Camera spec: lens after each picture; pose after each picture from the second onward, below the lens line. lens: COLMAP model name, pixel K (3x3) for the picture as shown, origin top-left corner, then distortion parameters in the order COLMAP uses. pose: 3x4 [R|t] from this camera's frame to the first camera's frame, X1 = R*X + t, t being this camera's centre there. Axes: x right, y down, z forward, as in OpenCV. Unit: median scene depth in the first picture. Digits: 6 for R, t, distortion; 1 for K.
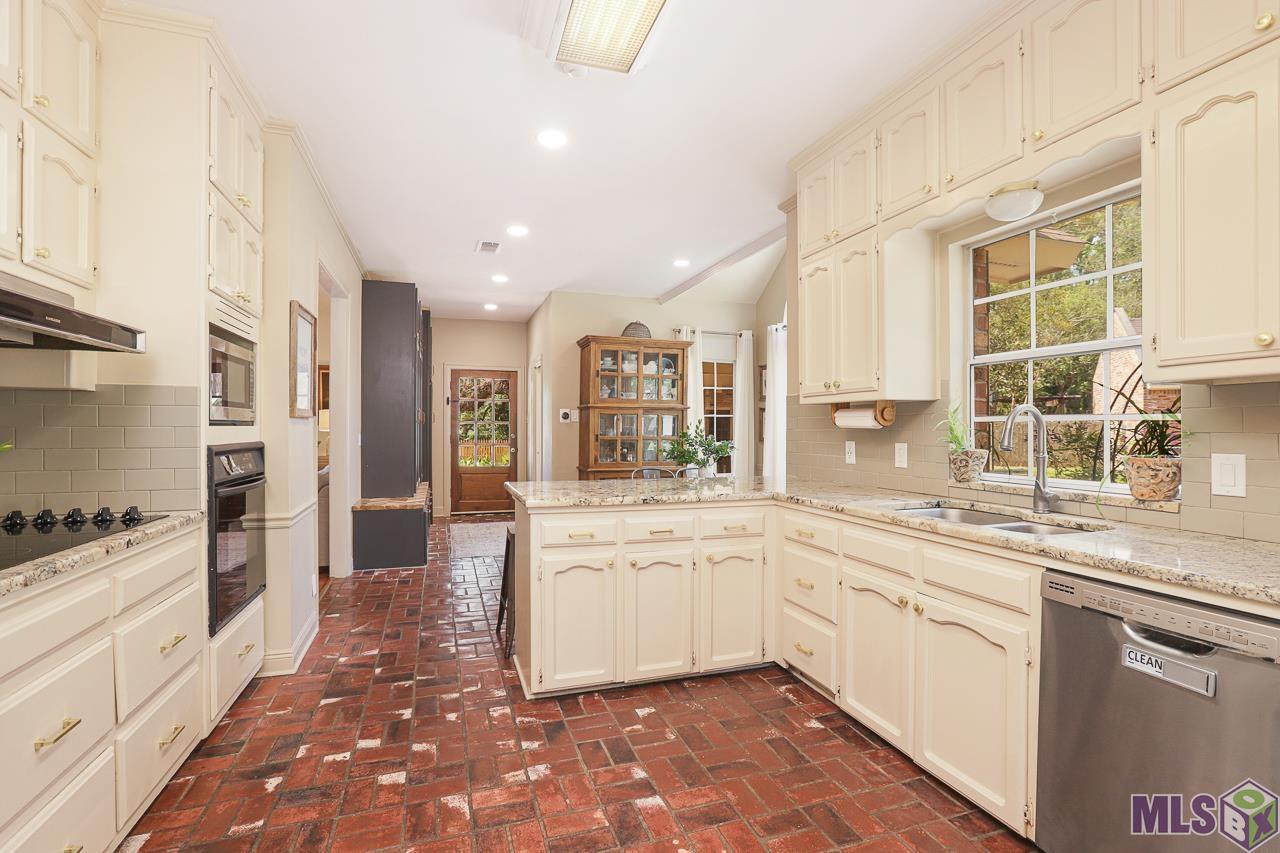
lens RADIAL K [[591.2, 0, 649.9], [0, 591.2, 421.4], [0, 0, 1]] dist [-0.073870, 0.030136]
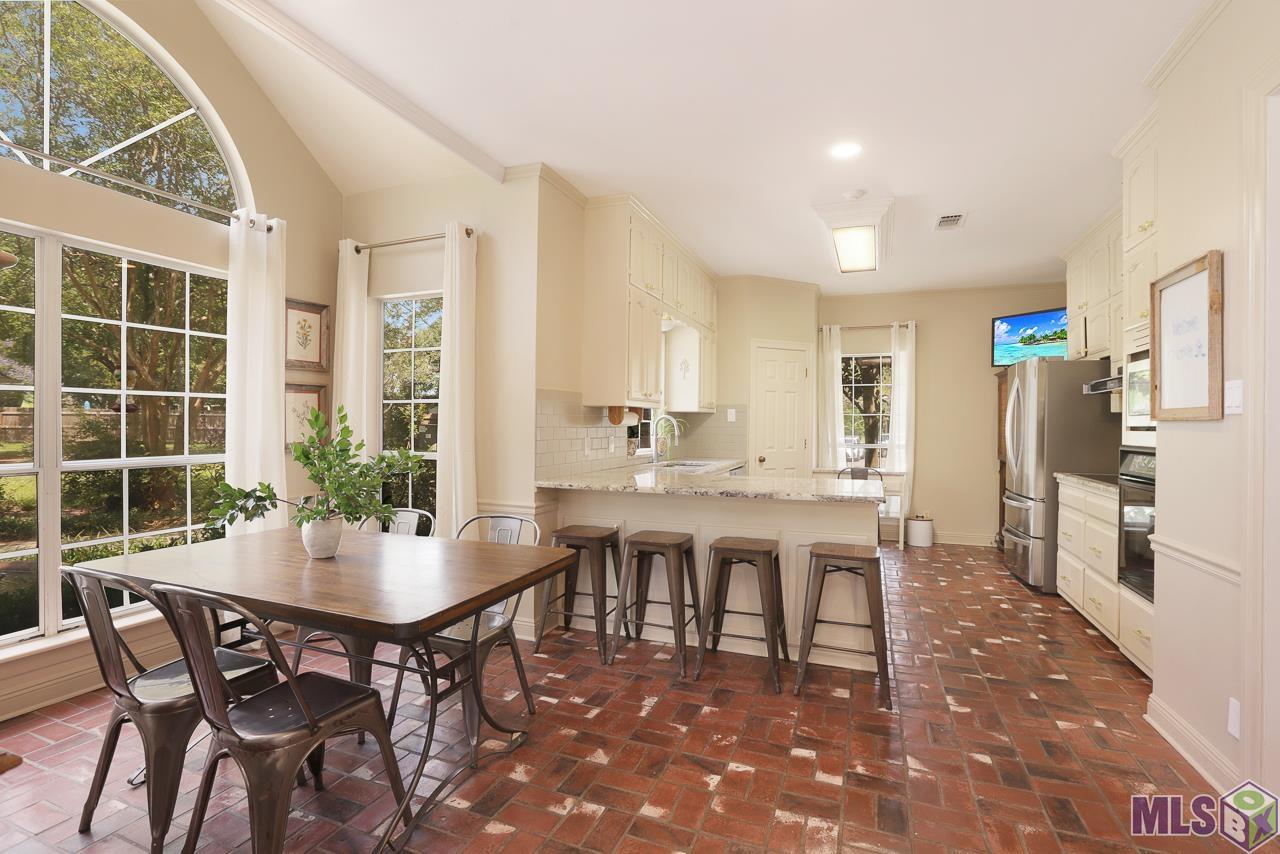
lens RADIAL K [[591.2, 0, 649.9], [0, 591.2, 421.9], [0, 0, 1]] dist [-0.073870, 0.030136]
pose [[-0.762483, 0.000265, 0.647008, -0.607755], [-0.011085, 0.999848, -0.013473, 0.022261], [-0.646913, -0.017445, -0.762364, 2.133803]]
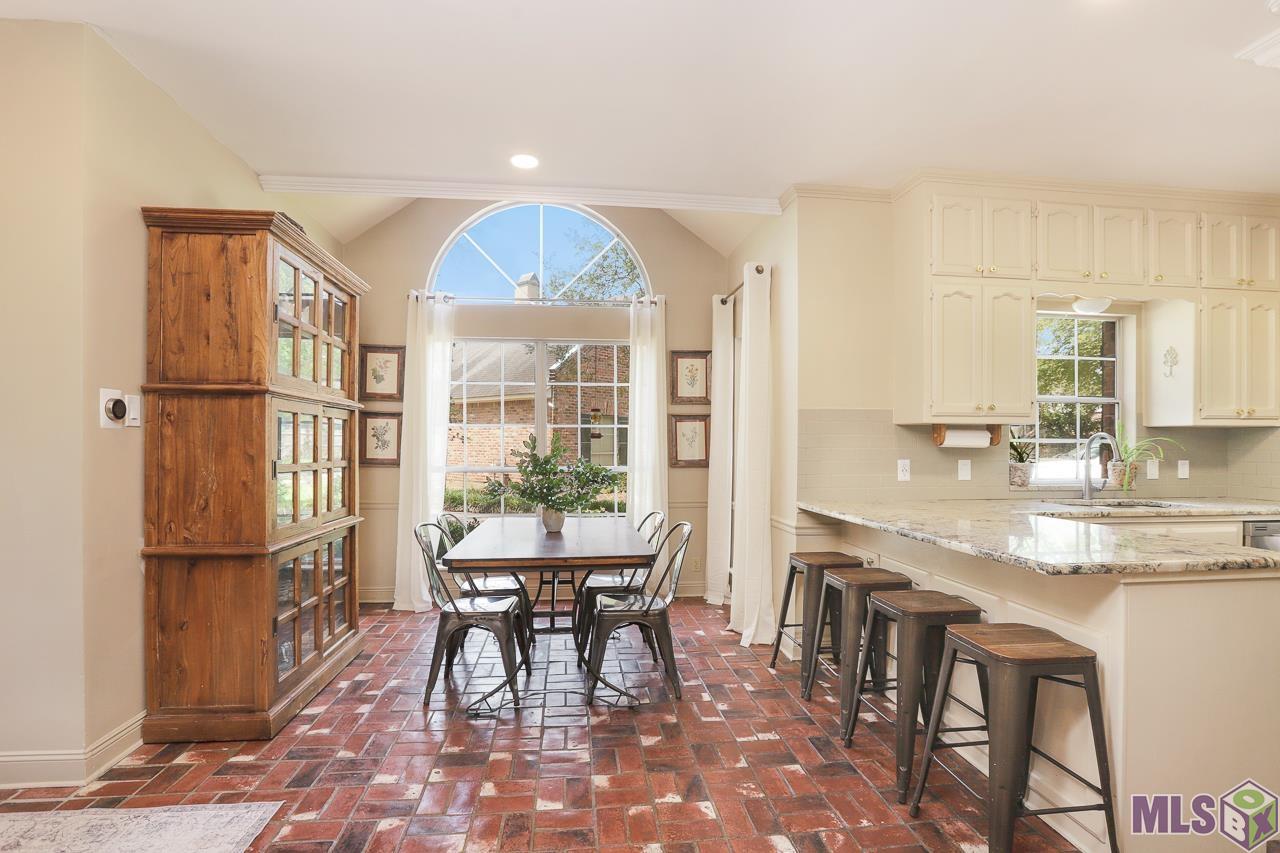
lens RADIAL K [[613.7, 0, 639.4], [0, 613.7, 445.2], [0, 0, 1]] dist [-0.044464, -0.000012]
pose [[0.220633, -0.000641, 0.975357, -0.945540], [-0.015644, 0.999869, 0.004196, 0.012774], [-0.975231, -0.016184, 0.220594, 1.415142]]
